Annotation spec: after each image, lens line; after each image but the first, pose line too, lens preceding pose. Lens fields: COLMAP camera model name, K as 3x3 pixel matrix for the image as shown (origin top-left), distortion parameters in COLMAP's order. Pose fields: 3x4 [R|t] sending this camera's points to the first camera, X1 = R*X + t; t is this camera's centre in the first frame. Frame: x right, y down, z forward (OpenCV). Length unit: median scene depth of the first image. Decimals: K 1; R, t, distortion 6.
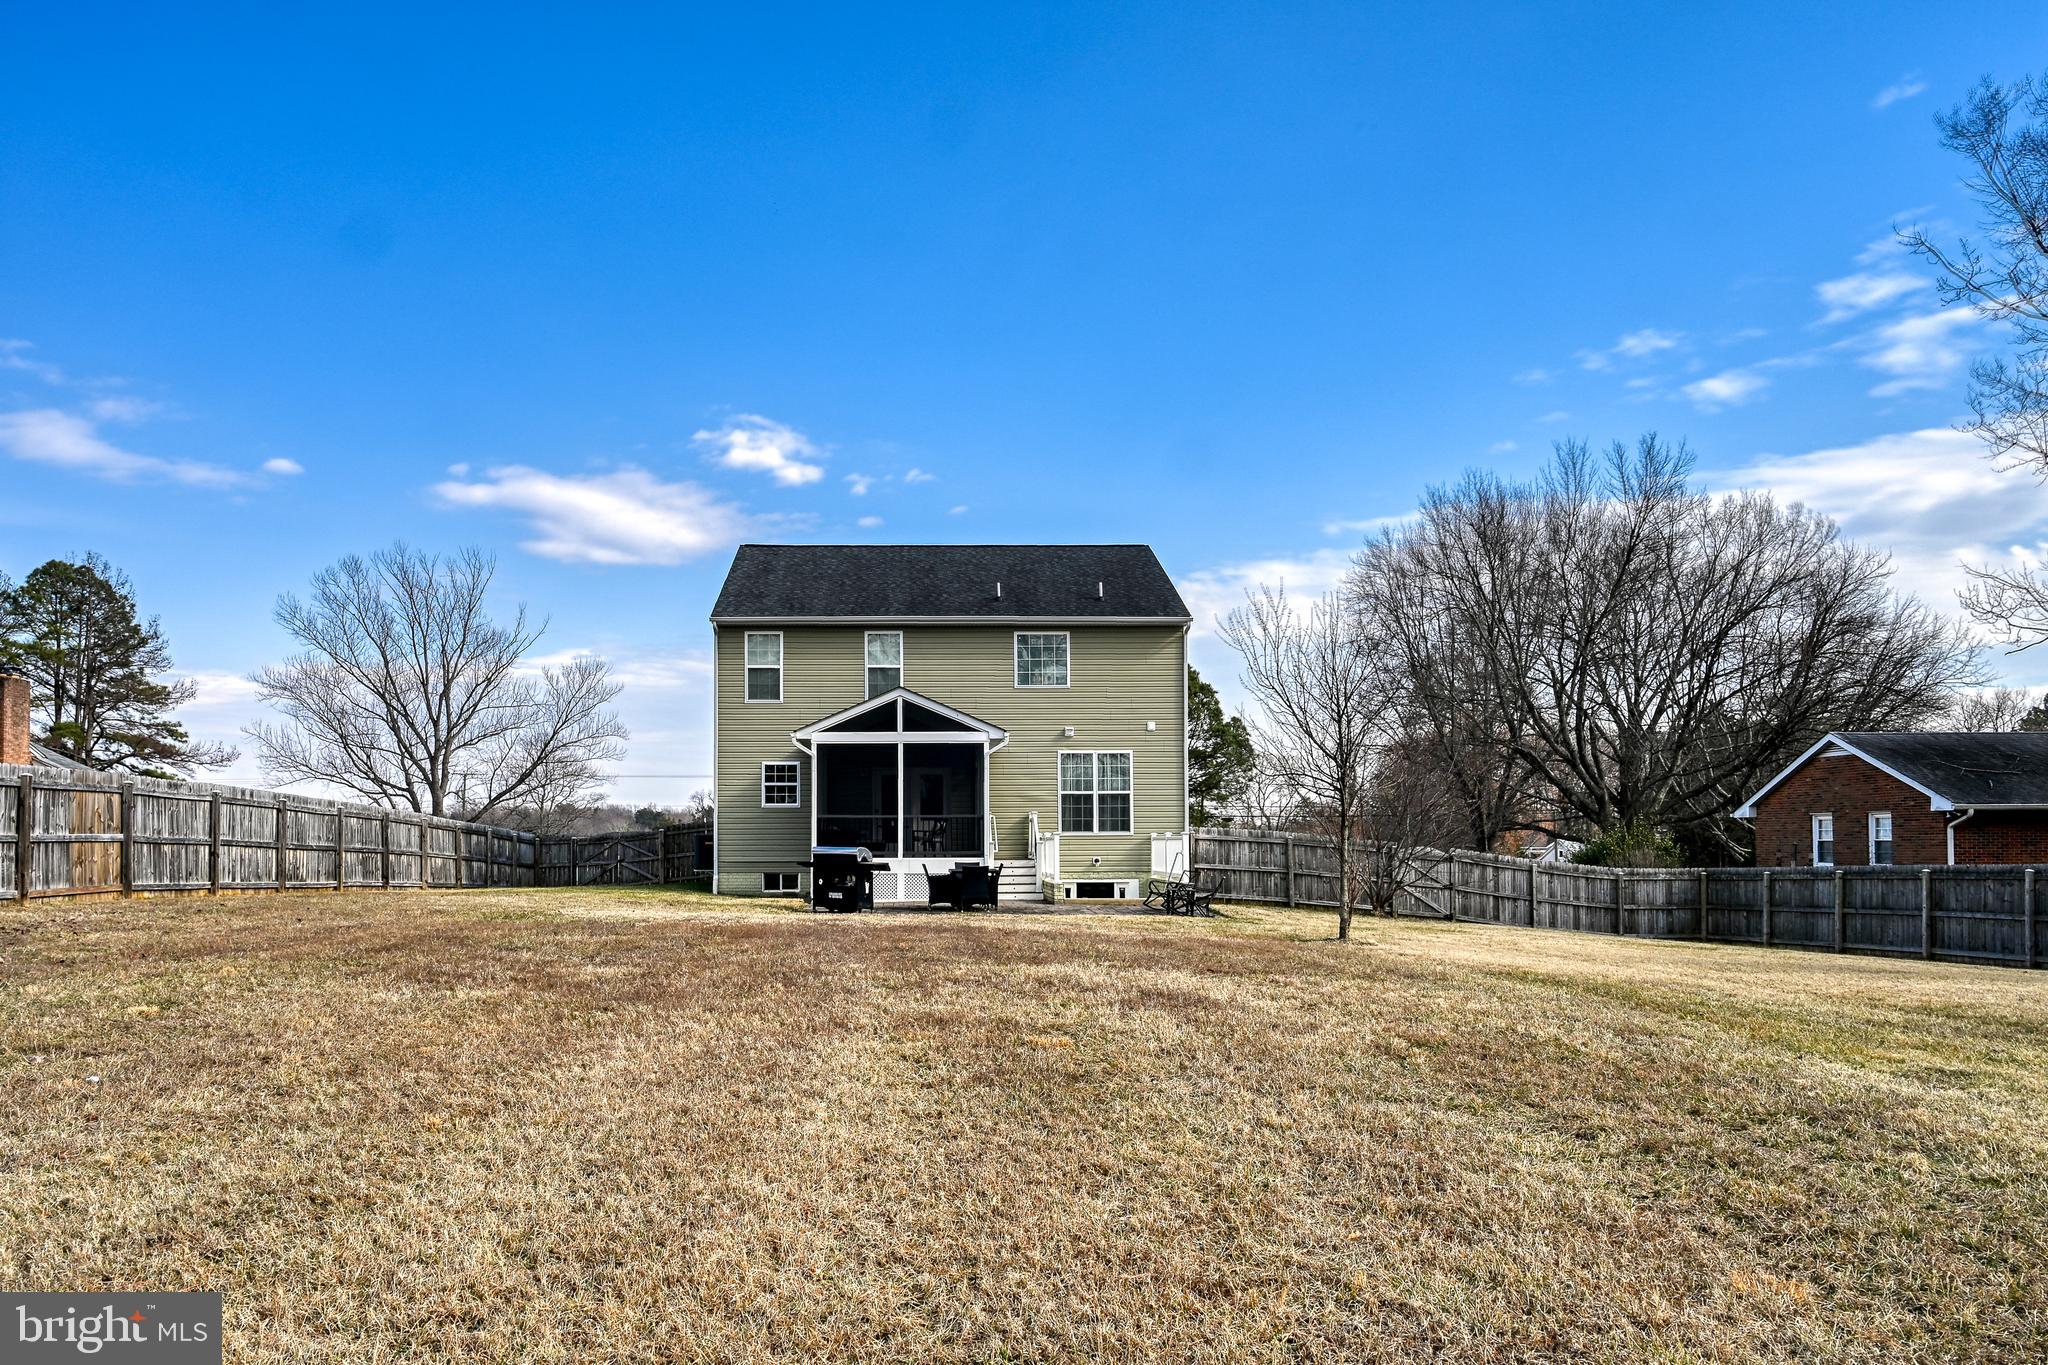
lens RADIAL K [[1373.9, 0, 1021.7], [0, 1373.9, 763.2], [0, 0, 1]] dist [0.000147, 0.000513]
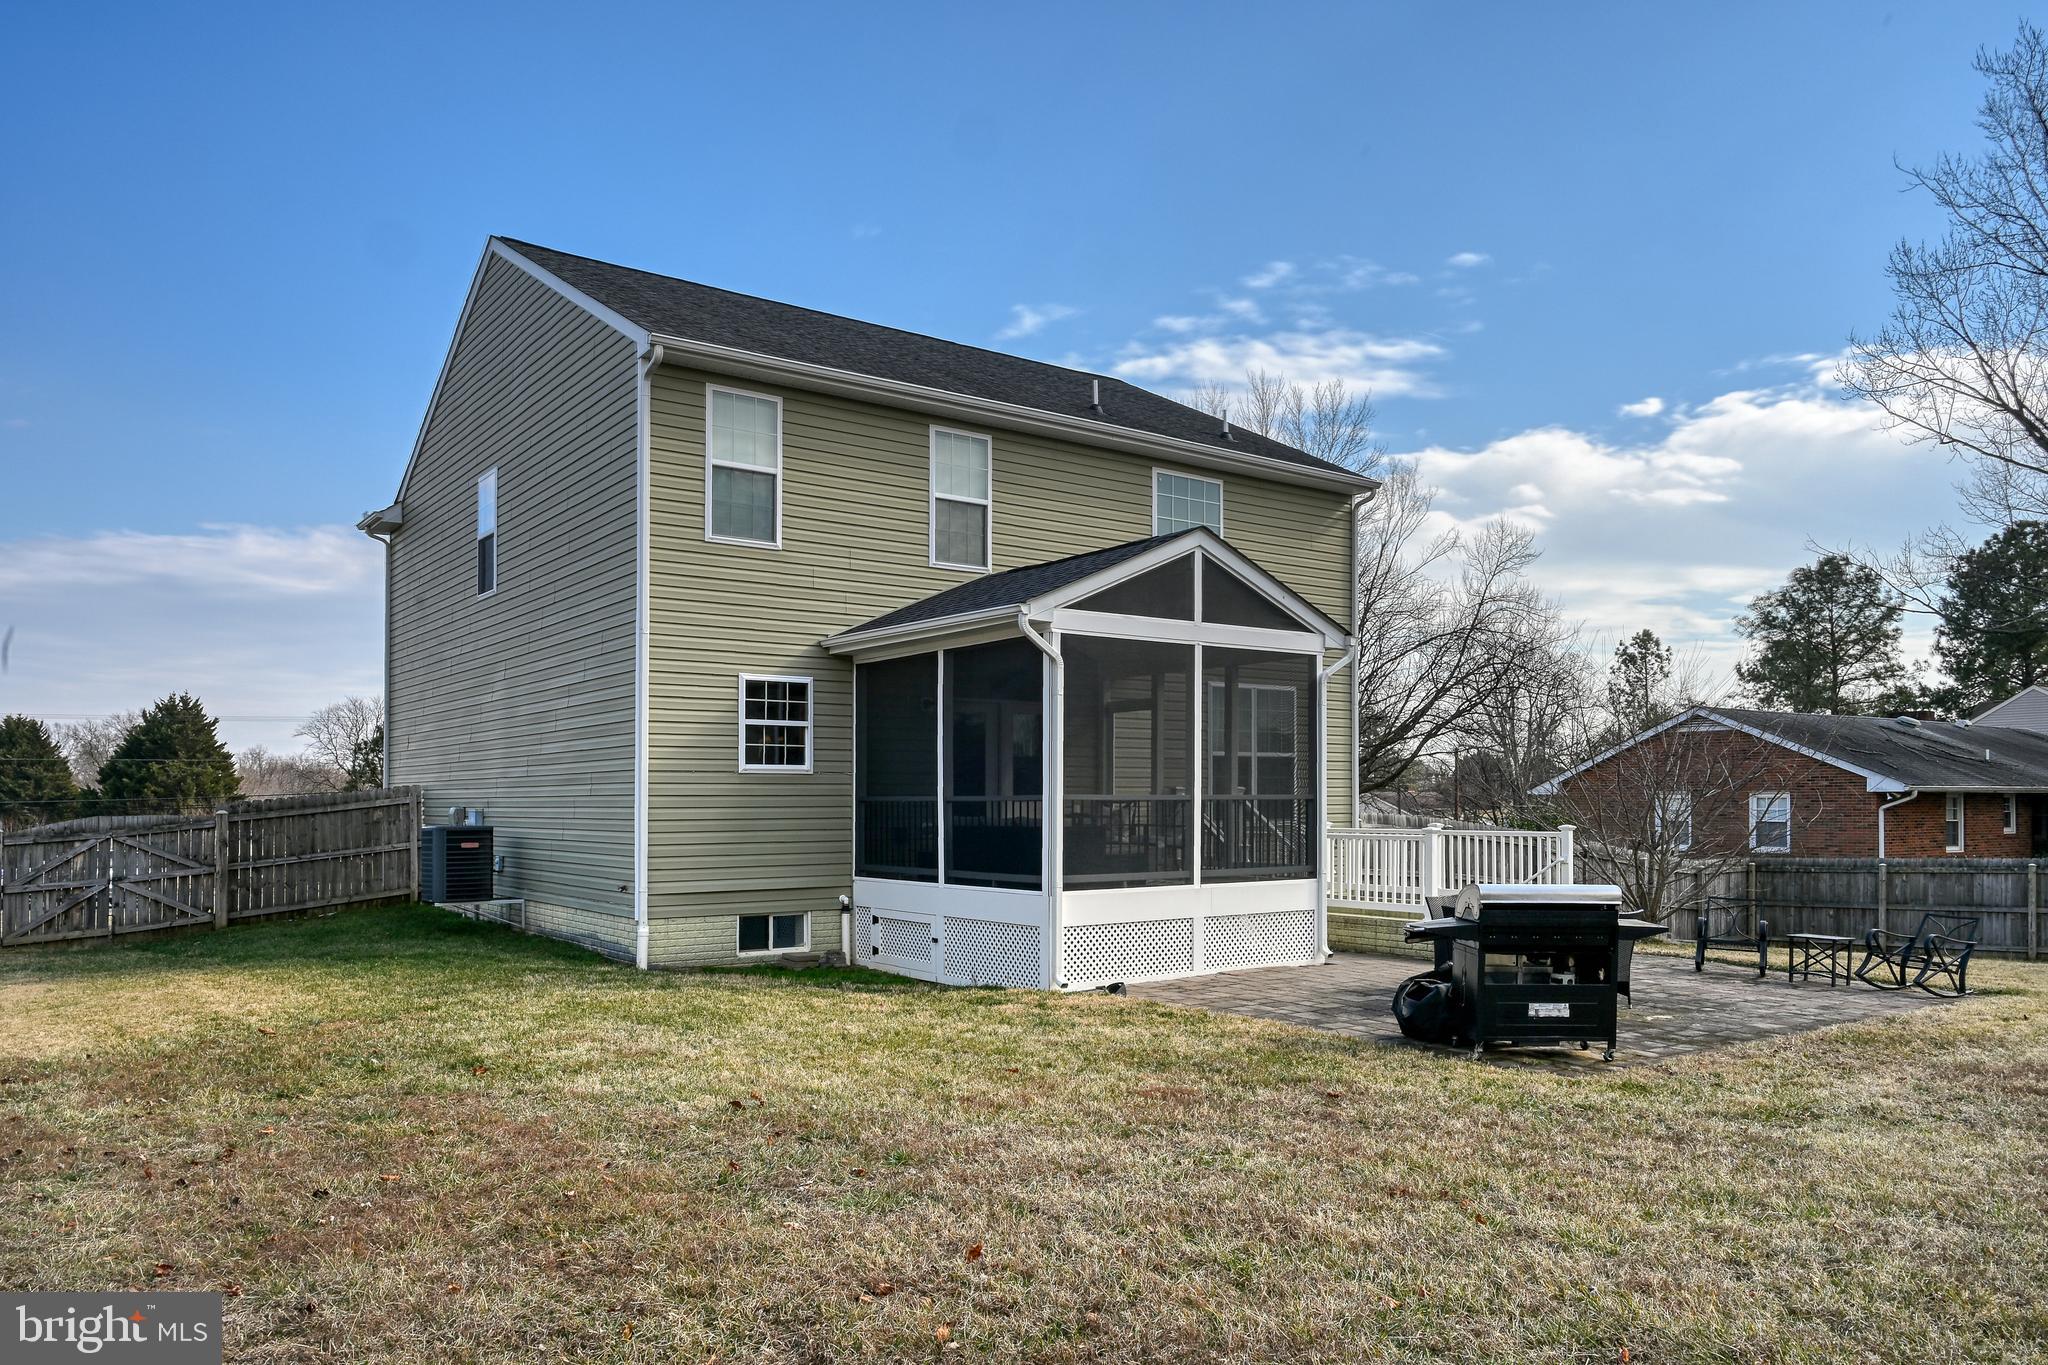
lens RADIAL K [[1373.9, 0, 1021.7], [0, 1373.9, 763.2], [0, 0, 1]] dist [0.000147, 0.000513]
pose [[0.824543, 0.016510, 0.565558, -0.369675], [-0.028506, 0.999517, 0.012381, 0.020651], [-0.565080, -0.026330, 0.824616, 0.569105]]
